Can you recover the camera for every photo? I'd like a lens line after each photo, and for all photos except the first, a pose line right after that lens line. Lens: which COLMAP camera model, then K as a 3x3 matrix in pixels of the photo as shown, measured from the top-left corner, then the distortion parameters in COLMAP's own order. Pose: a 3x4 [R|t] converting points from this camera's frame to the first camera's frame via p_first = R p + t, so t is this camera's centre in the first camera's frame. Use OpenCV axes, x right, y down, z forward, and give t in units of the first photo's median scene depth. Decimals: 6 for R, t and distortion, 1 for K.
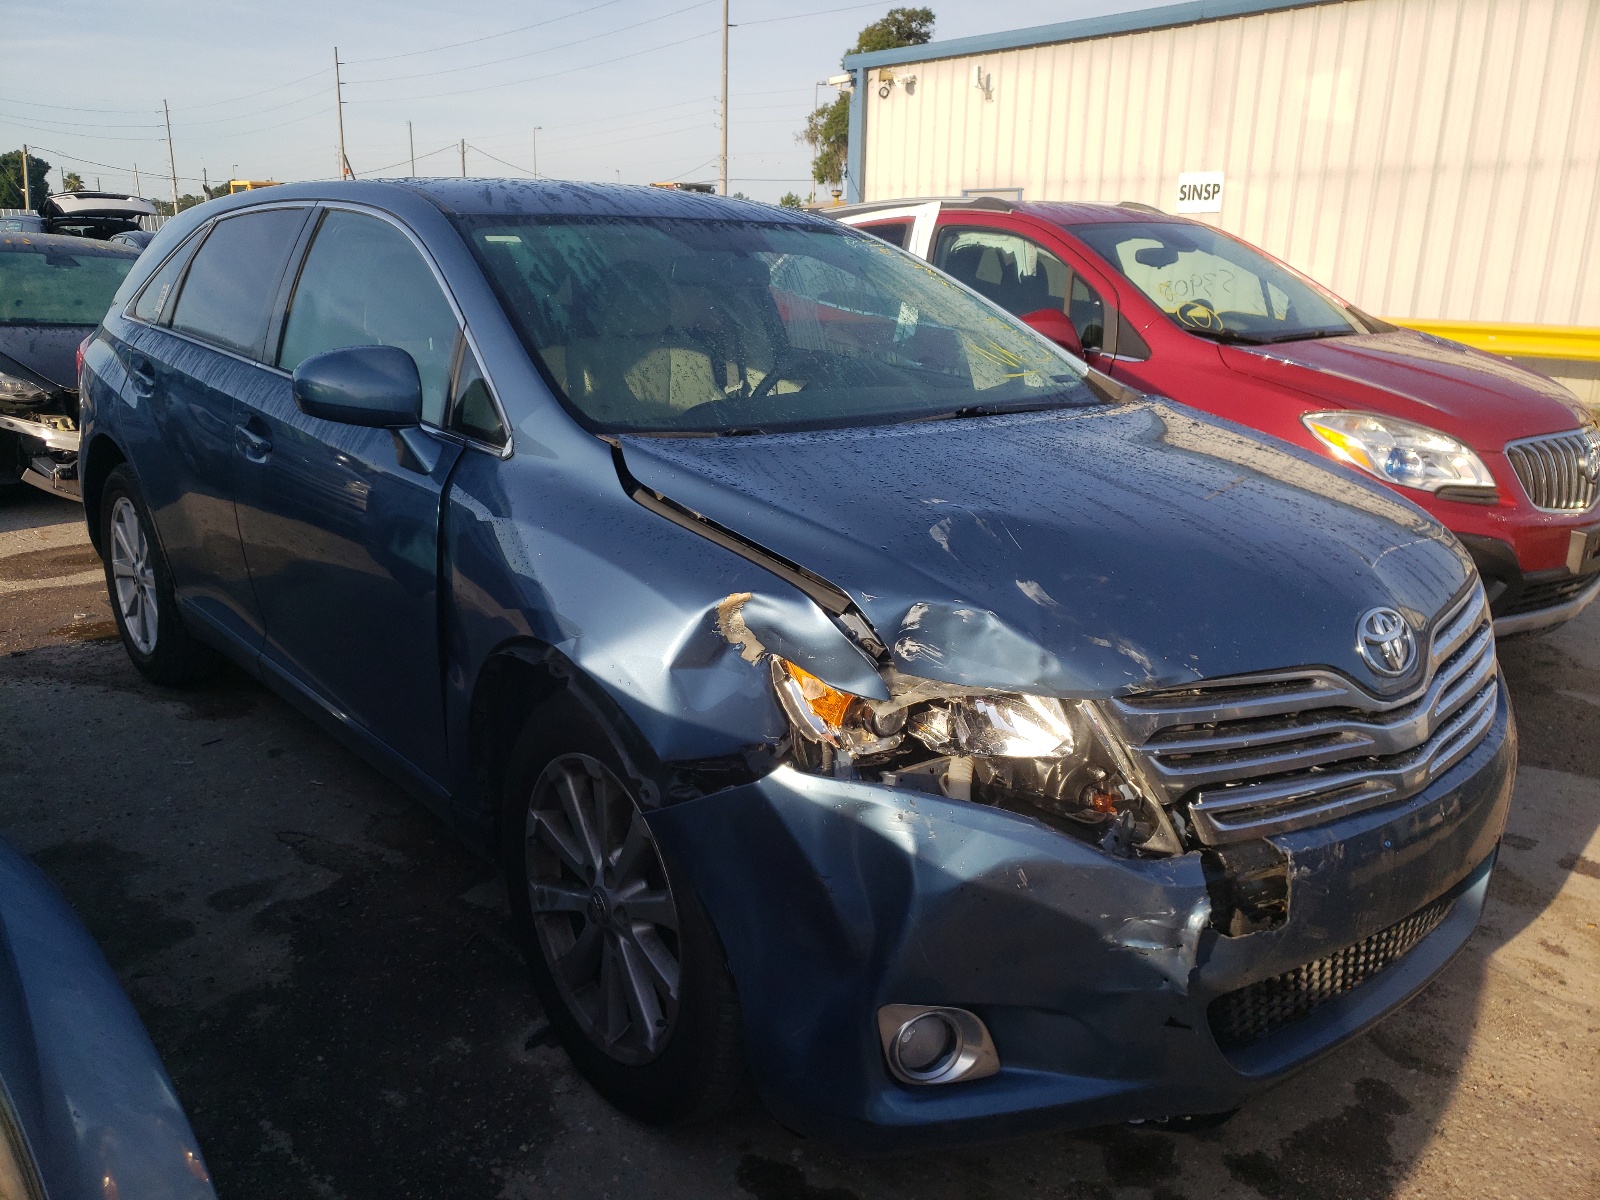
lens RADIAL K [[1285.9, 0, 729.3], [0, 1285.9, 598.2], [0, 0, 1]] dist [0.023890, 0.003059]
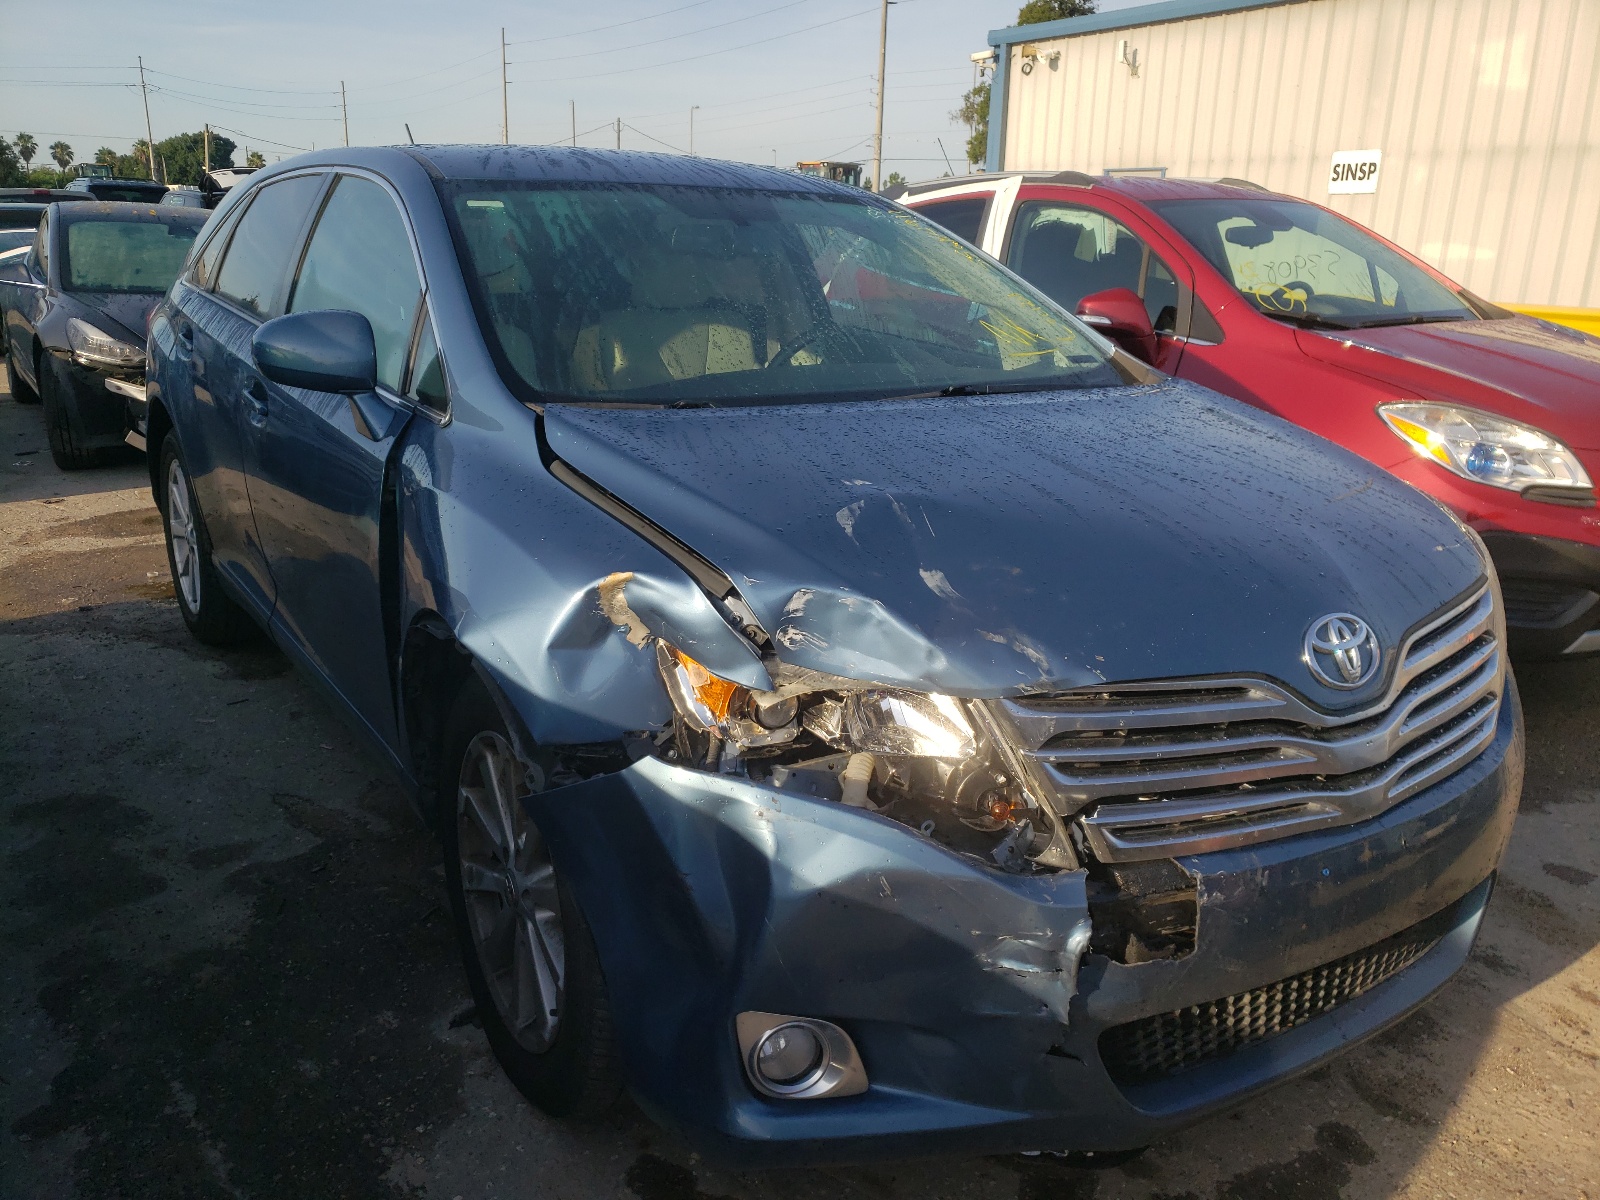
lens RADIAL K [[1285.9, 0, 729.3], [0, 1285.9, 598.2], [0, 0, 1]] dist [0.023890, 0.003059]
pose [[0.994679, 0.037584, -0.095927, 0.137528], [-0.036150, 0.999208, 0.016643, -0.002411], [0.096477, -0.013087, 0.995249, 0.044836]]
